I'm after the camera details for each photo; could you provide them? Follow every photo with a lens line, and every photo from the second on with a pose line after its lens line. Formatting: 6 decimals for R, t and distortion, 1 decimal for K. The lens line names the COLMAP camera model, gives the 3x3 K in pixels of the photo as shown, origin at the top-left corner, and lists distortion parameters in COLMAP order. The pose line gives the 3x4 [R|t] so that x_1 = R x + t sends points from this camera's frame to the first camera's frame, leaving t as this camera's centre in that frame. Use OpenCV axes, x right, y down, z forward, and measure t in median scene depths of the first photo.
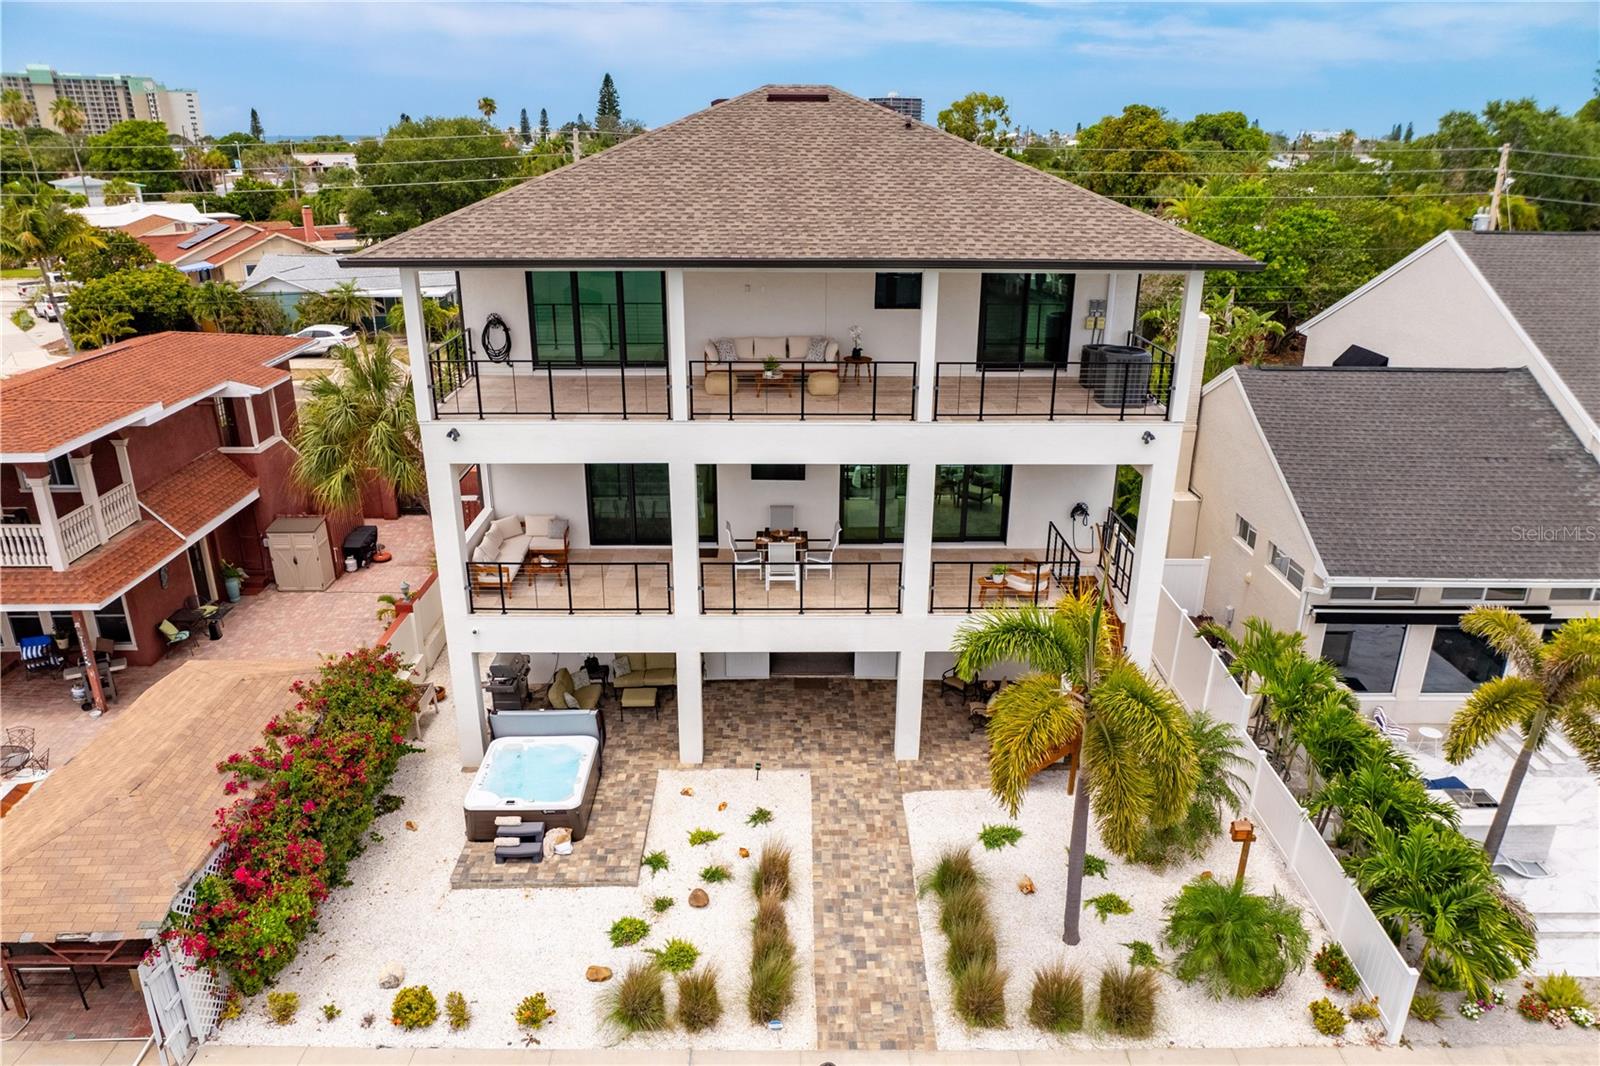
lens RADIAL K [[1124.1, 0, 805.0], [0, 1124.1, 595.2], [0, 0, 1]] dist [-0.045023, 0.022869]
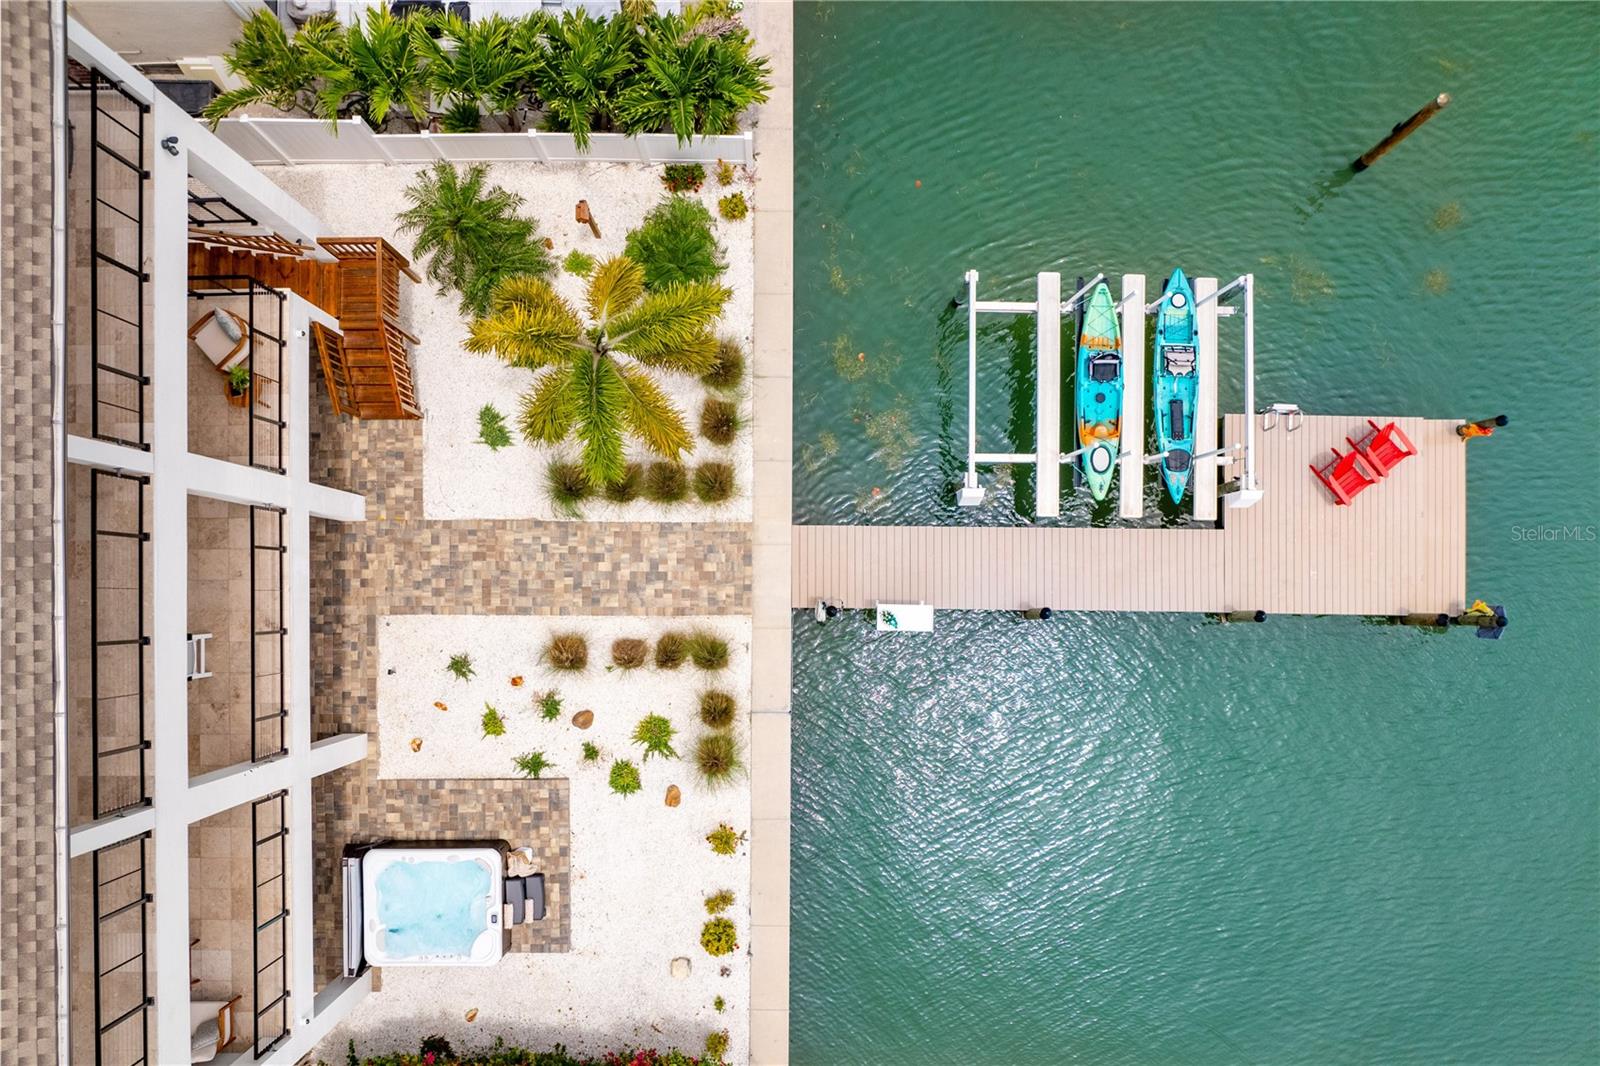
lens RADIAL K [[1124.1, 0, 800.9], [0, 1124.1, 588.4], [0, 0, 1]] dist [-0.045023, 0.022869]
pose [[0.013717, -0.999906, -0.000549, 0.031915], [0.384553, 0.004768, 0.923091, -0.562350], [-0.923001, -0.012874, 0.384582, 0.327819]]
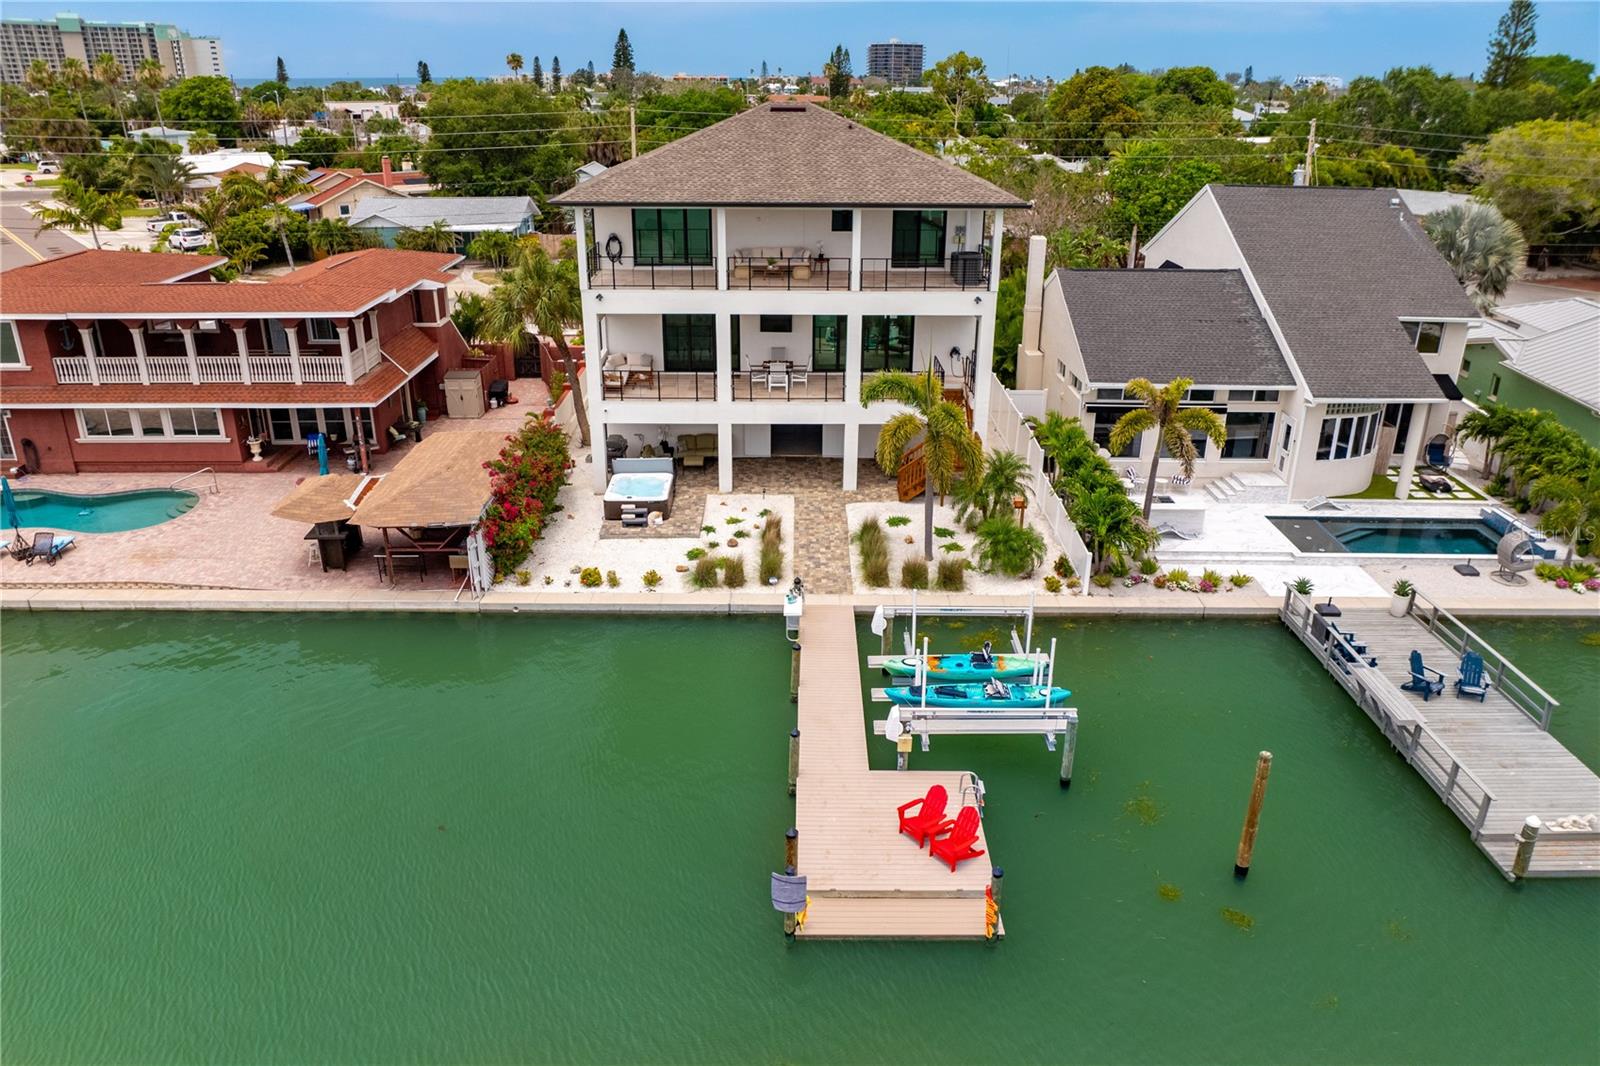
lens RADIAL K [[1124.1, 0, 808.6], [0, 1124.1, 529.7], [0, 0, 1]] dist [-0.045023, 0.022869]
pose [[0.999998, 0.001815, 0.000428, 0.026665], [-0.001812, 0.999975, -0.006773, 0.223073], [-0.000440, 0.006772, 0.999977, -0.747510]]
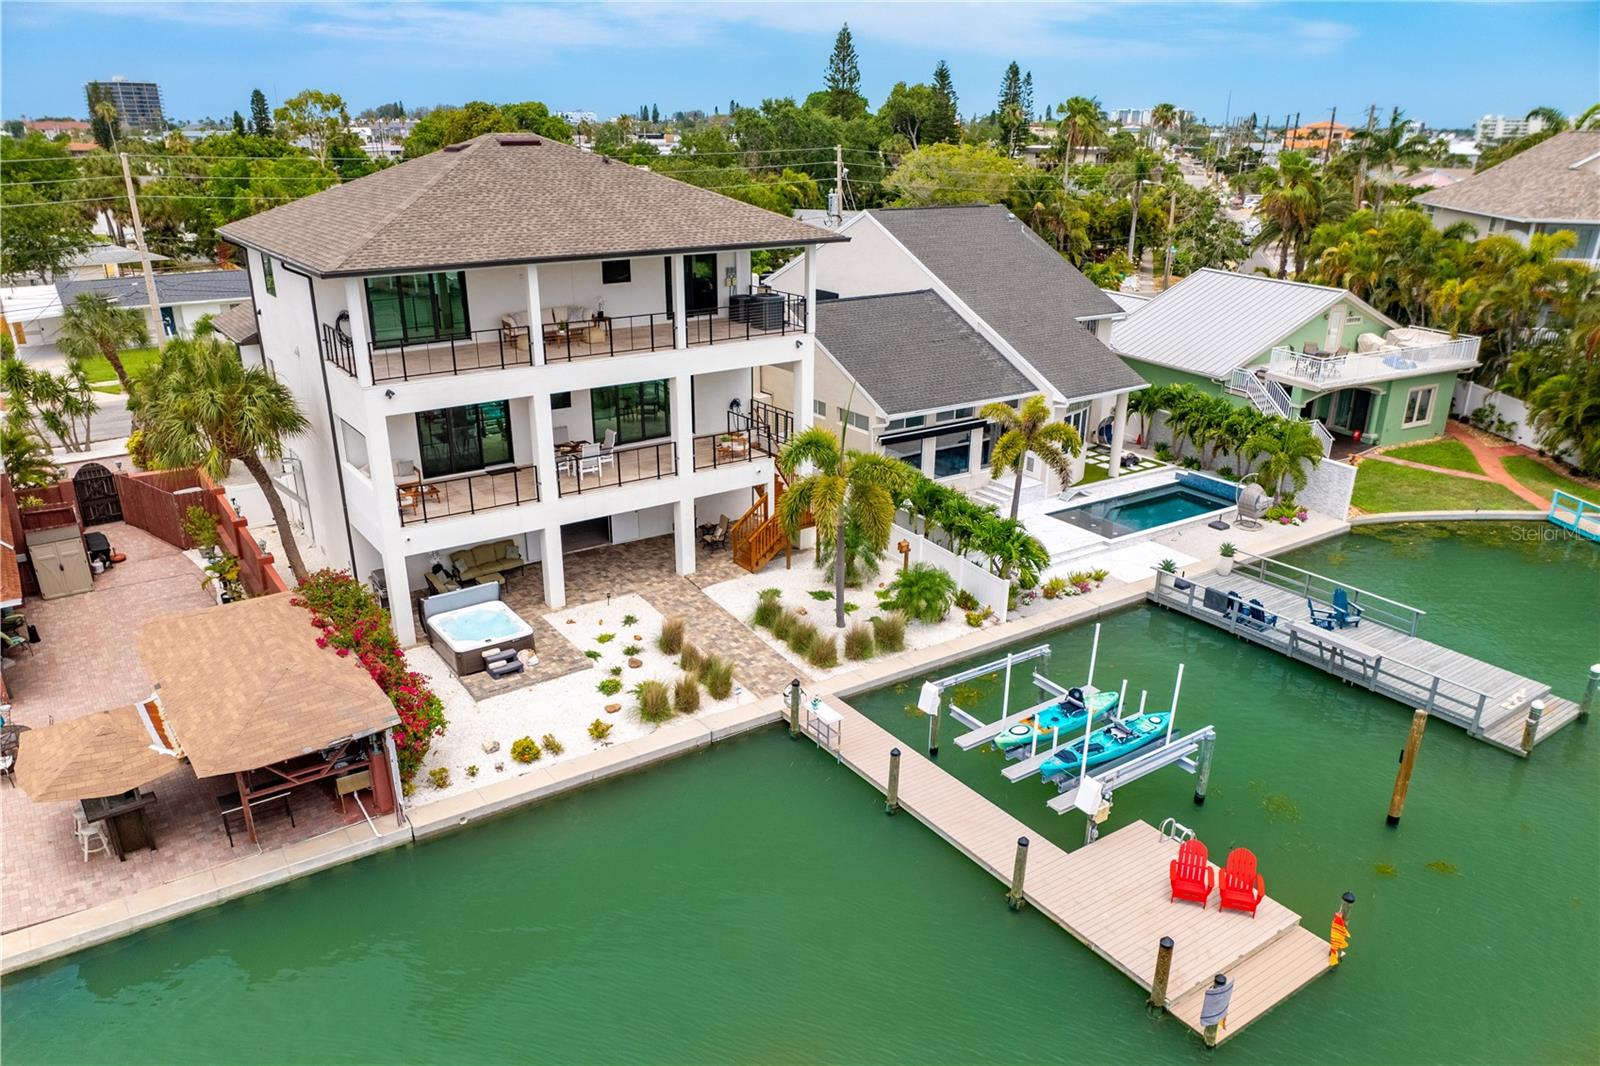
lens RADIAL K [[1124.1, 0, 803.2], [0, 1124.1, 583.5], [0, 0, 1]] dist [-0.045023, 0.022869]
pose [[0.827820, -0.216198, 0.517661, -0.585947], [0.213921, 0.974687, 0.064980, 0.094902], [-0.518607, 0.056947, 0.853114, -0.395384]]
